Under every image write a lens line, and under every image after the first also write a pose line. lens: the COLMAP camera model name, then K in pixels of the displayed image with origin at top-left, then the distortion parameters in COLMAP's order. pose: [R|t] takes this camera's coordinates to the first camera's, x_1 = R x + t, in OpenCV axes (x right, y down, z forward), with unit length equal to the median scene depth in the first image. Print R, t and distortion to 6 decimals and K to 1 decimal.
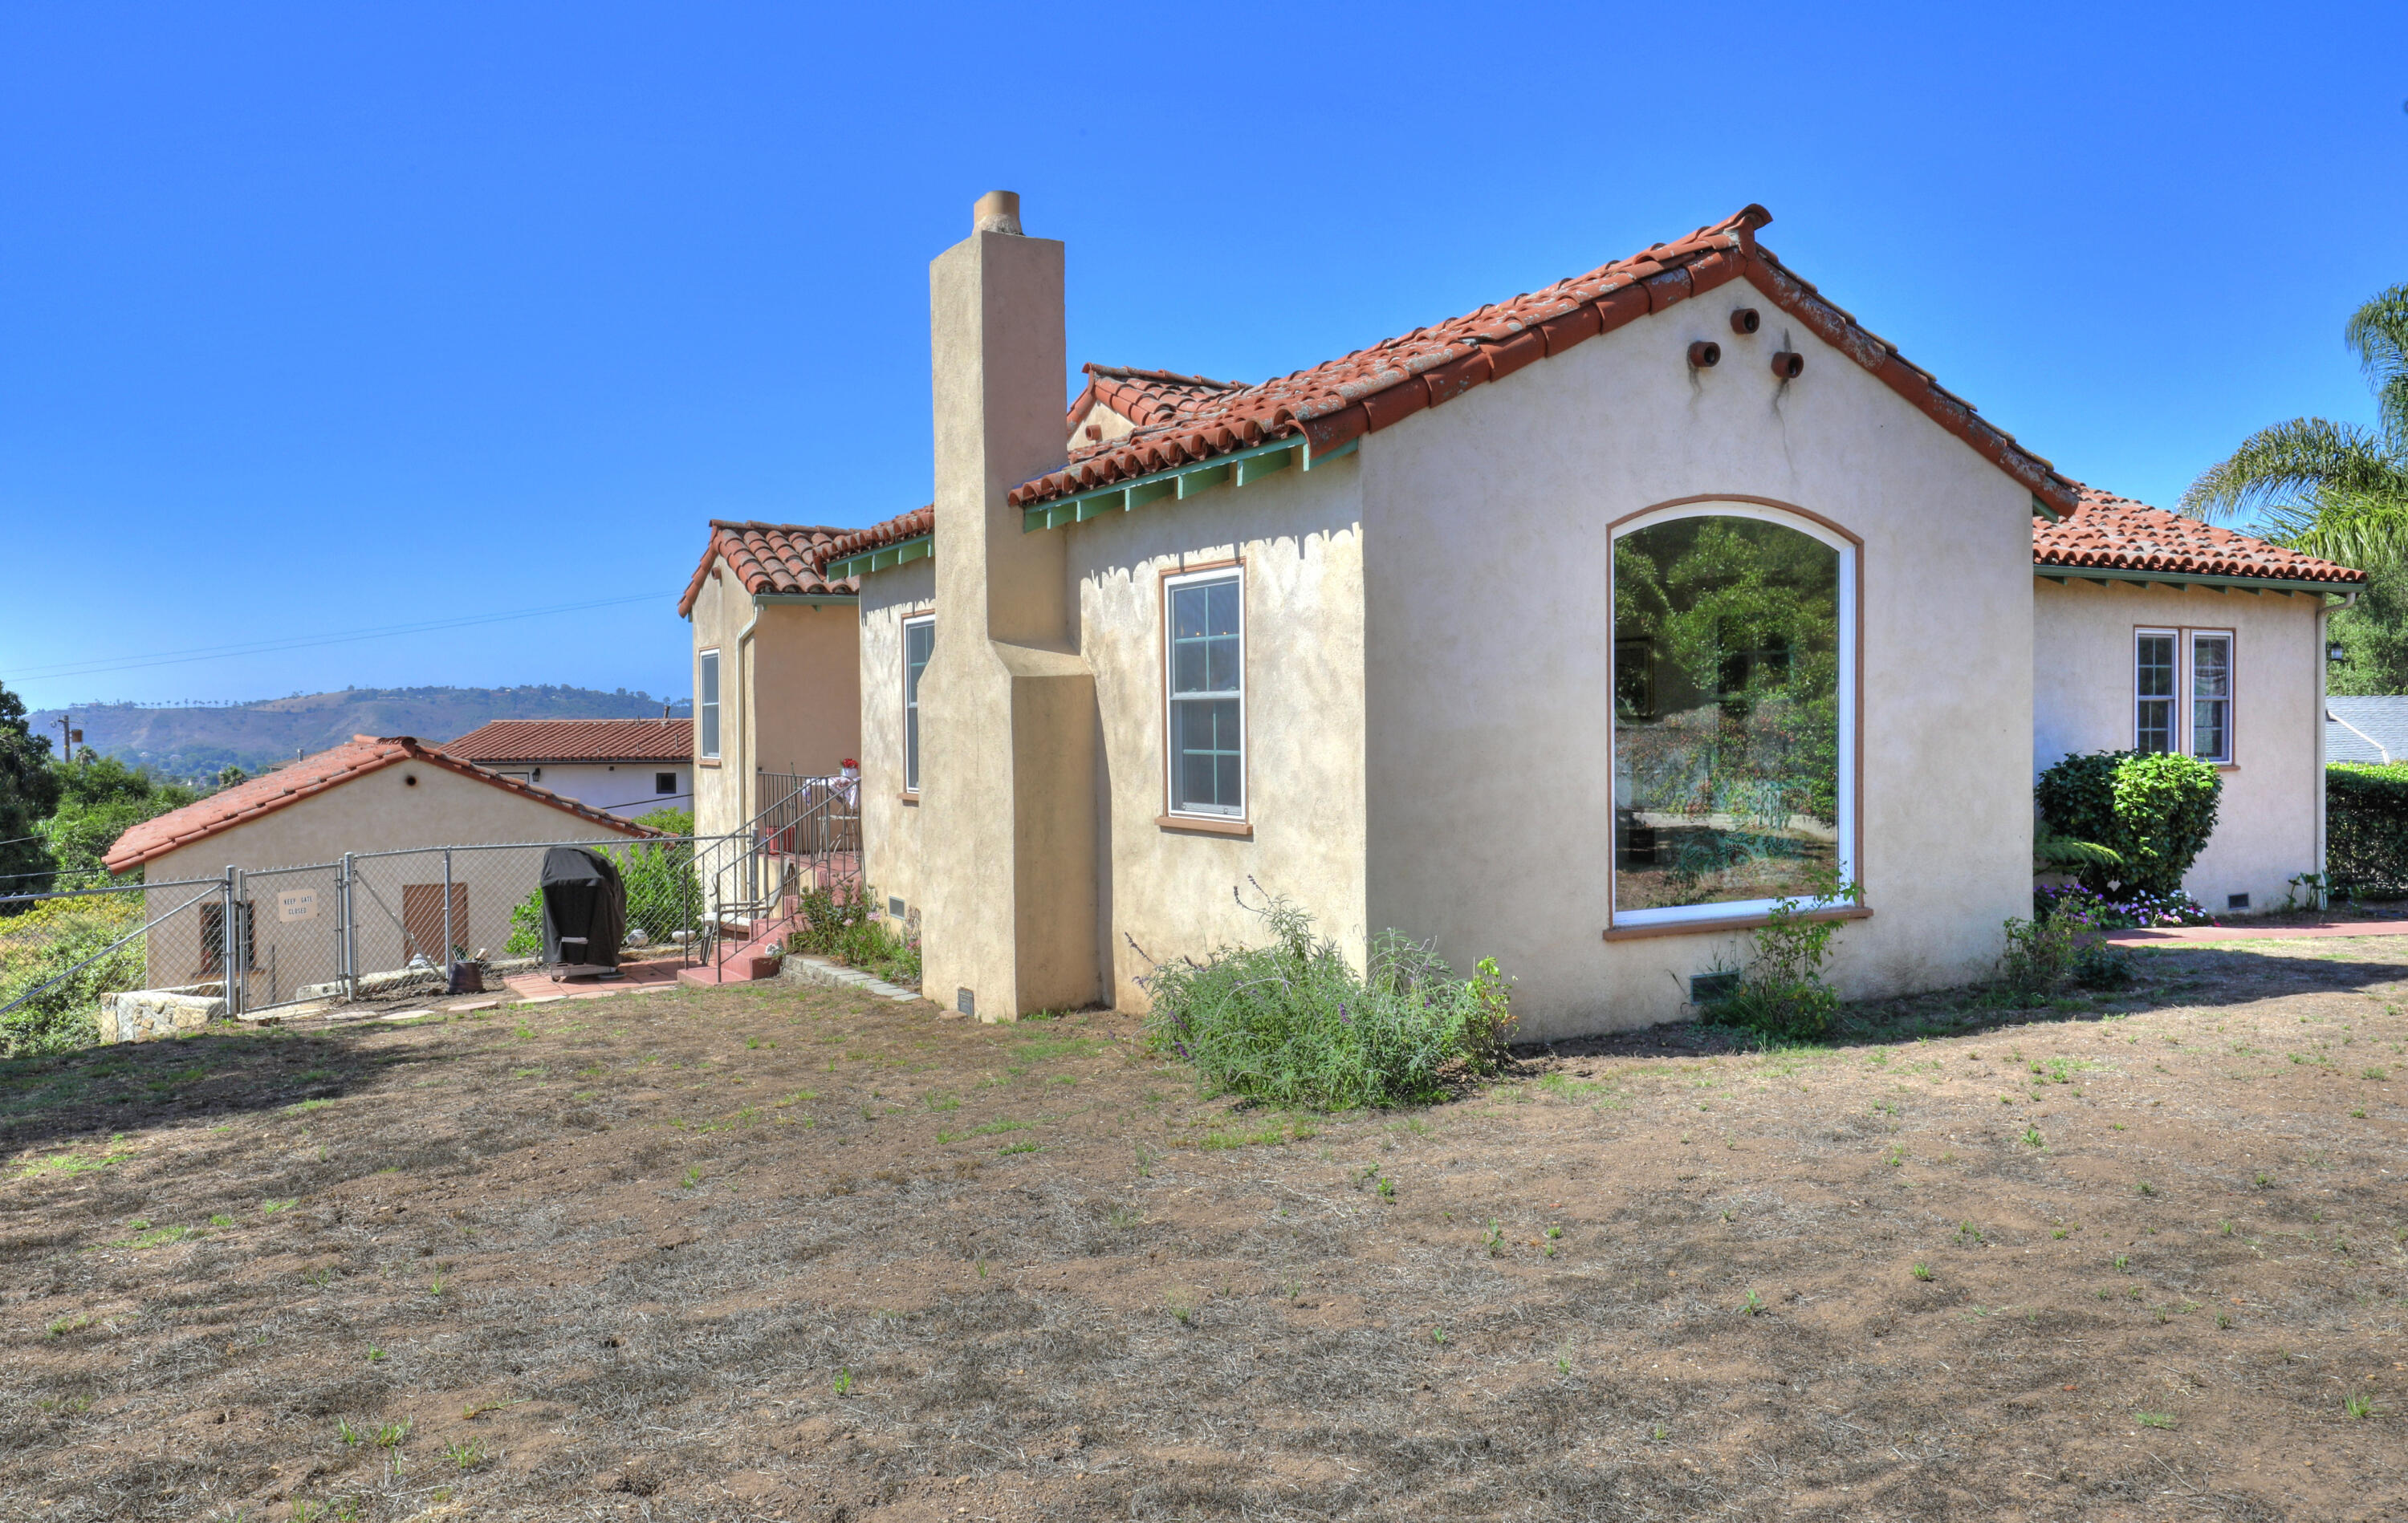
lens RADIAL K [[1777.7, 0, 1204.9], [0, 1777.7, 755.2], [0, 0, 1]] dist [0.001069, -0.000357]
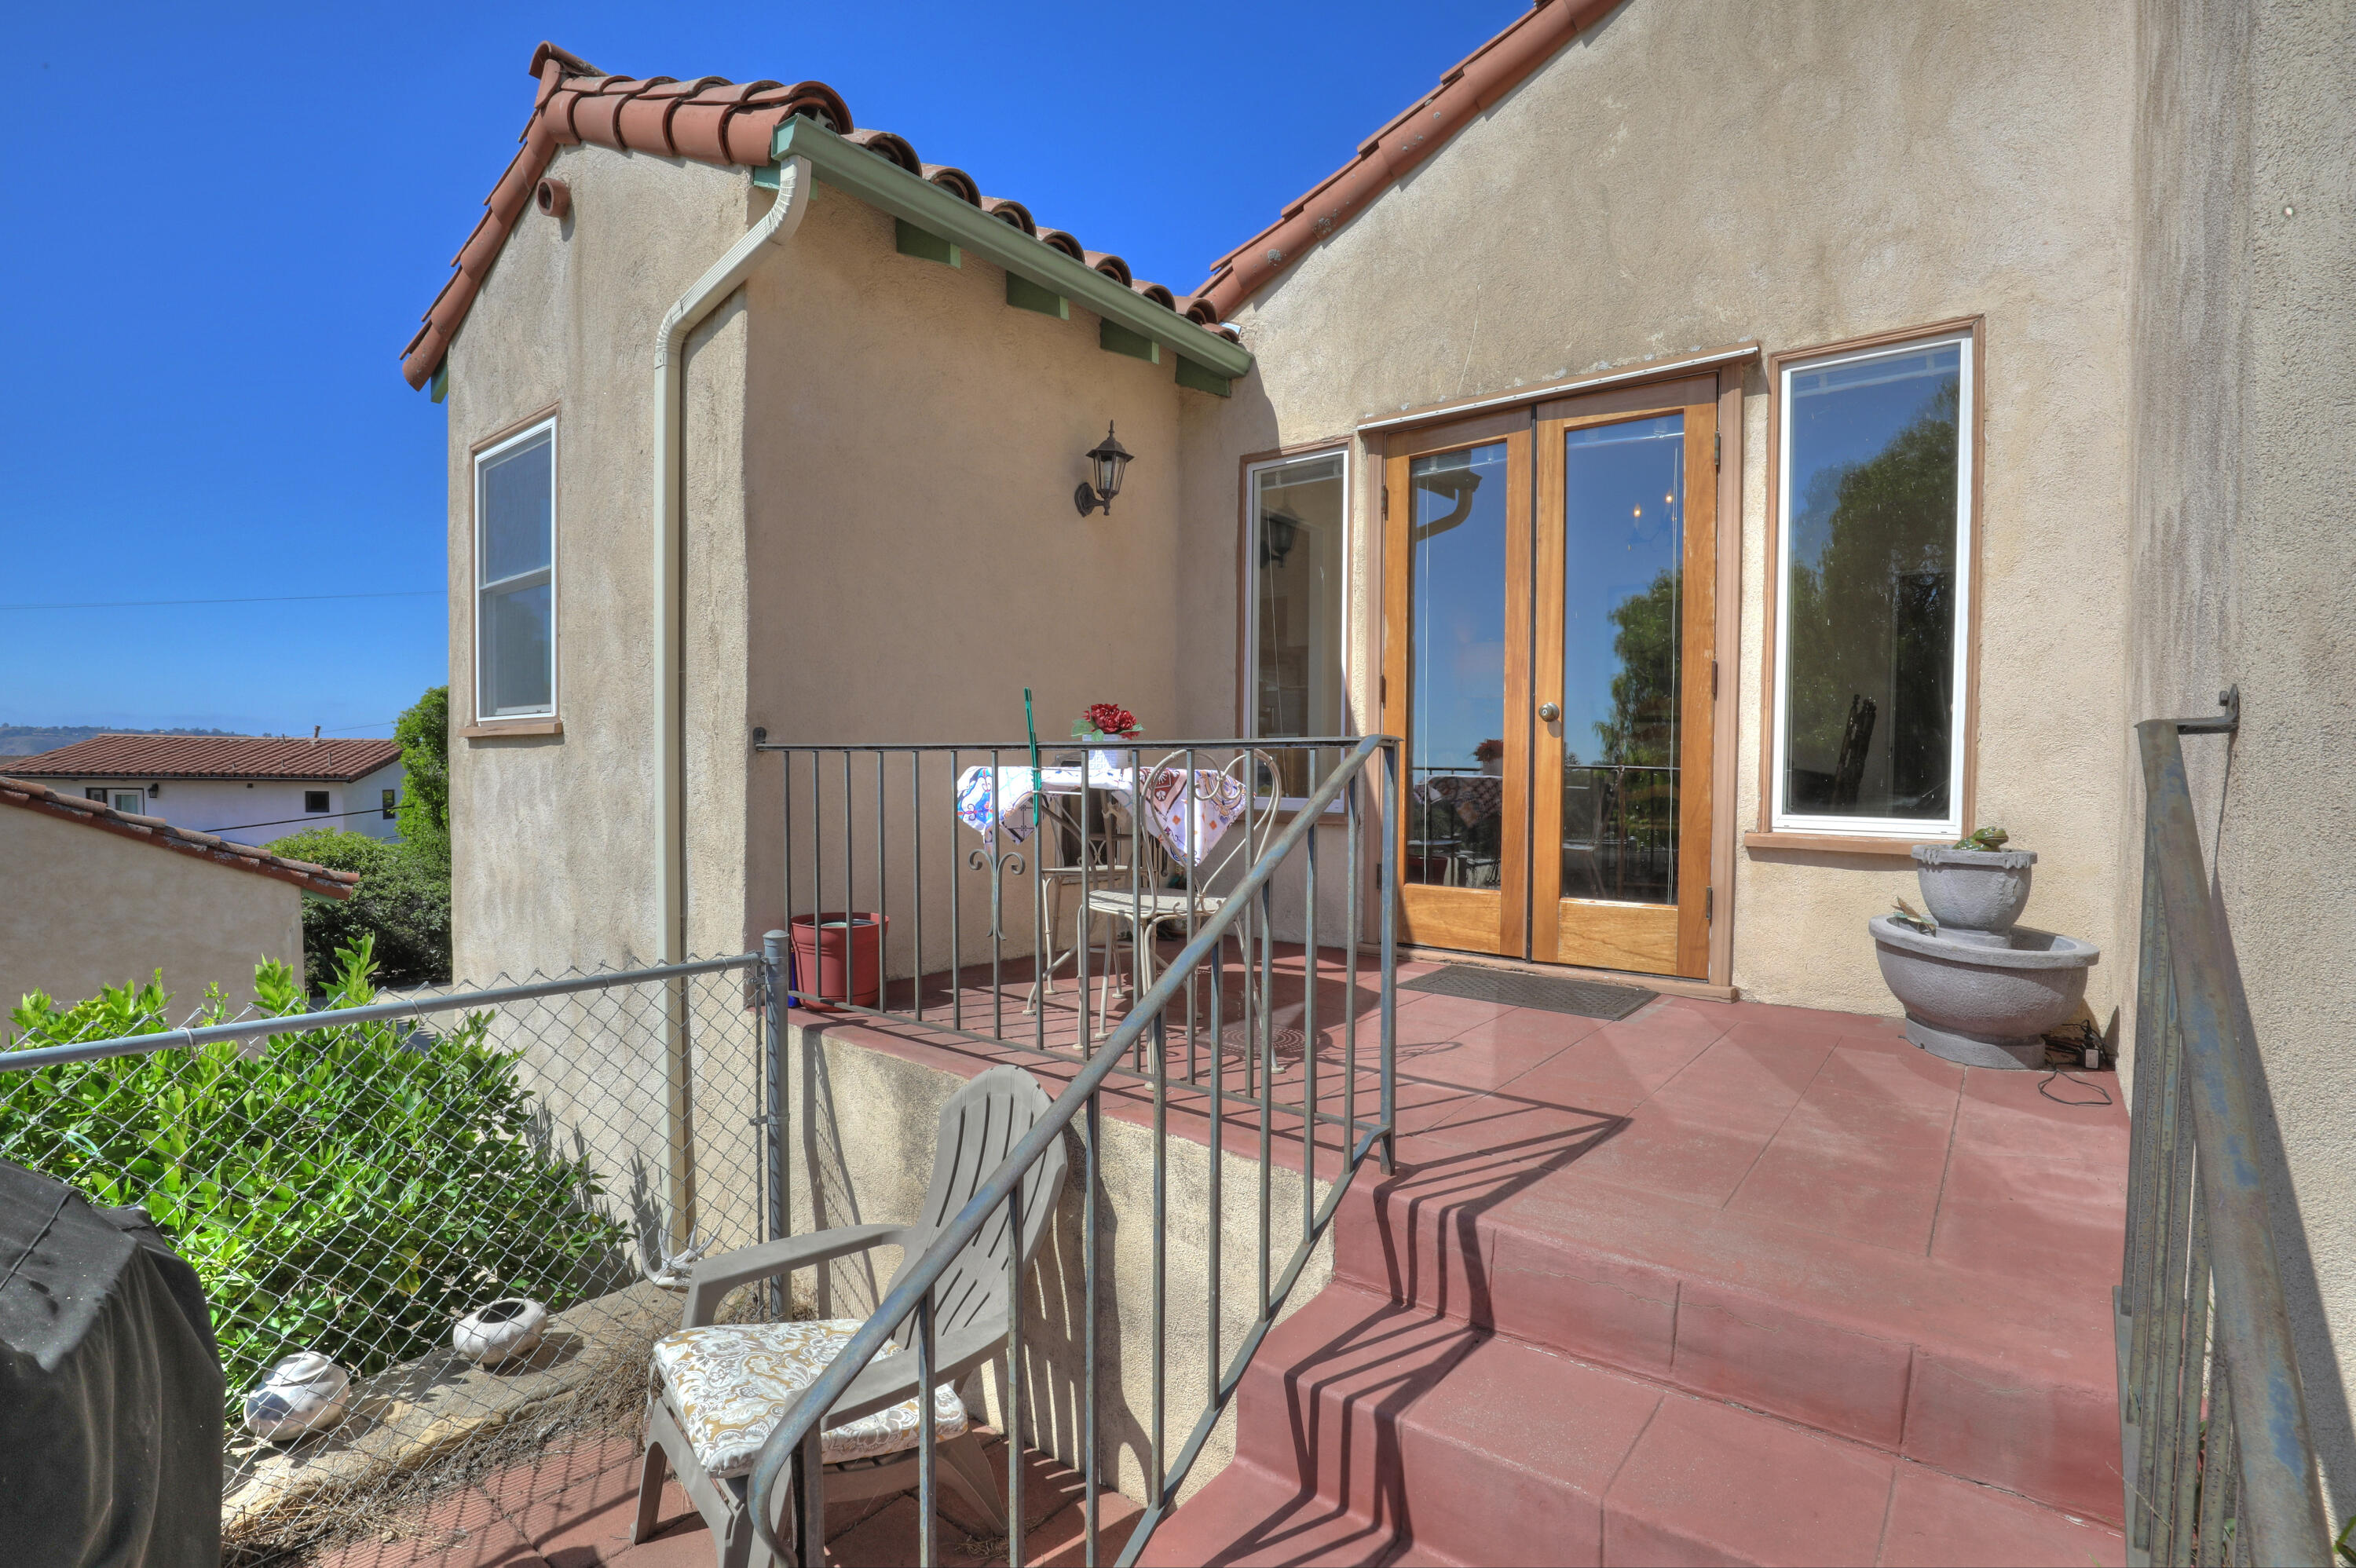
lens RADIAL K [[1102.0, 0, 1178.9], [0, 1102.0, 831.3], [0, 0, 1]] dist [-0.026245, 0.002114]
pose [[0.927392, 0.006891, 0.374027, -0.225869], [-0.018767, 0.999428, 0.028118, 0.016059], [-0.373619, -0.033096, 0.926992, 0.703727]]
